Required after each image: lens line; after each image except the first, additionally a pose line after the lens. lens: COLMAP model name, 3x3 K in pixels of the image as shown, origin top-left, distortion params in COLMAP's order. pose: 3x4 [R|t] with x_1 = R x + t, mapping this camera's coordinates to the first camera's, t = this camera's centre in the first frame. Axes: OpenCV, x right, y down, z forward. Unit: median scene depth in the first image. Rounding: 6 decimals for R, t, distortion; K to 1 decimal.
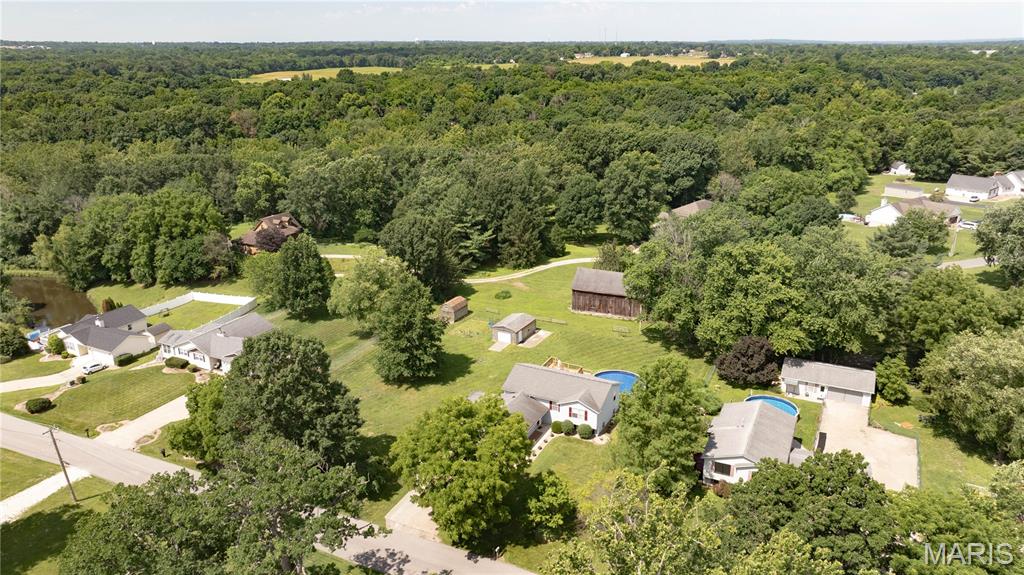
lens RADIAL K [[733.1, 0, 516.1], [0, 733.1, 285.6], [0, 0, 1]] dist [-0.013311, 0.003987]
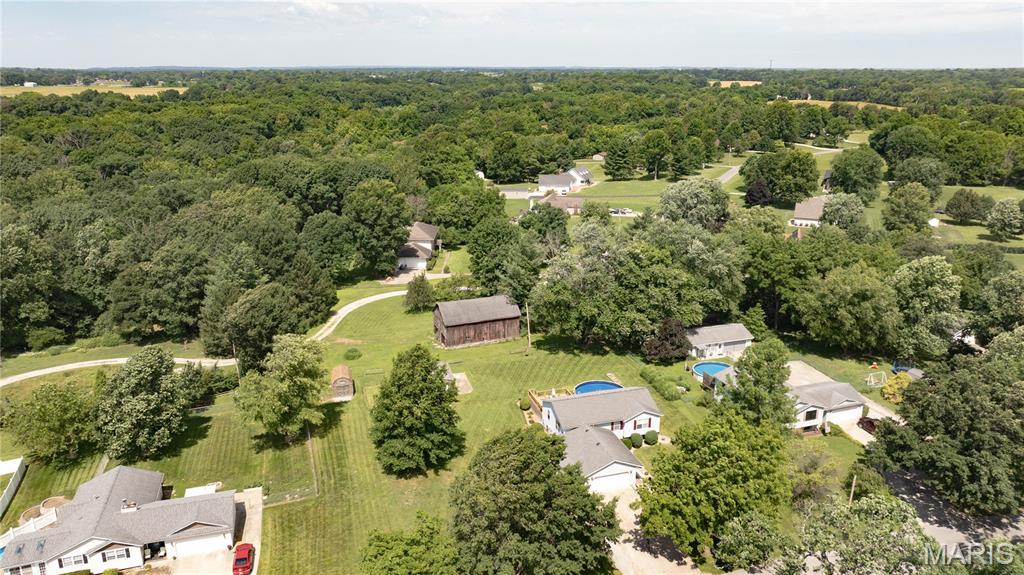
lens RADIAL K [[733.1, 0, 516.1], [0, 733.1, 285.6], [0, 0, 1]] dist [-0.013311, 0.003987]
pose [[0.716636, -0.199129, 0.668416, -0.394985], [0.221344, 0.973766, 0.052784, -0.062117], [-0.661392, 0.110123, 0.741912, 0.186095]]
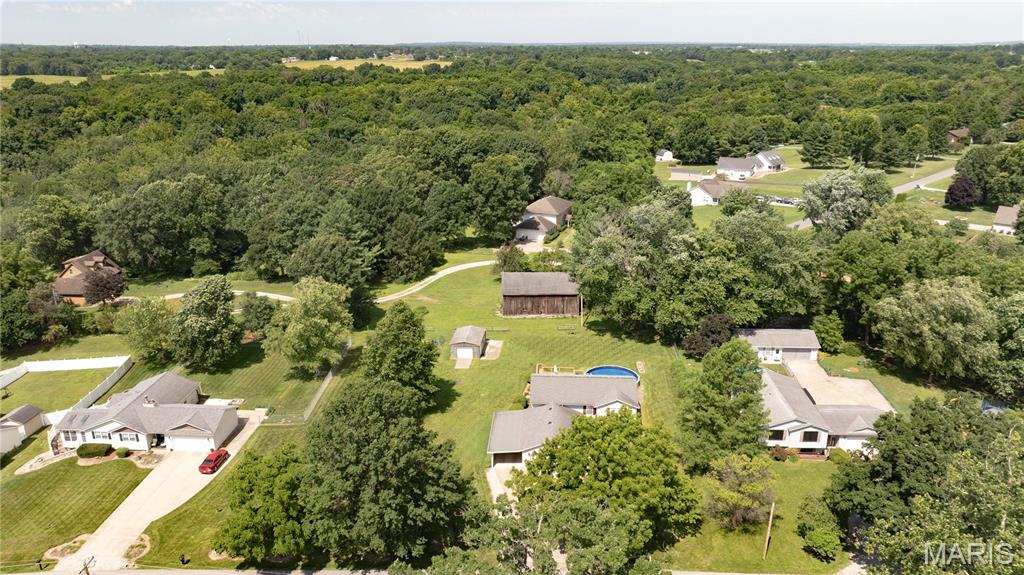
lens RADIAL K [[733.1, 0, 516.1], [0, 733.1, 285.6], [0, 0, 1]] dist [-0.013311, 0.003987]
pose [[0.918008, -0.125313, 0.376242, -0.226618], [0.126790, 0.991708, 0.020942, -0.021287], [-0.375746, 0.028479, 0.926285, 0.063785]]
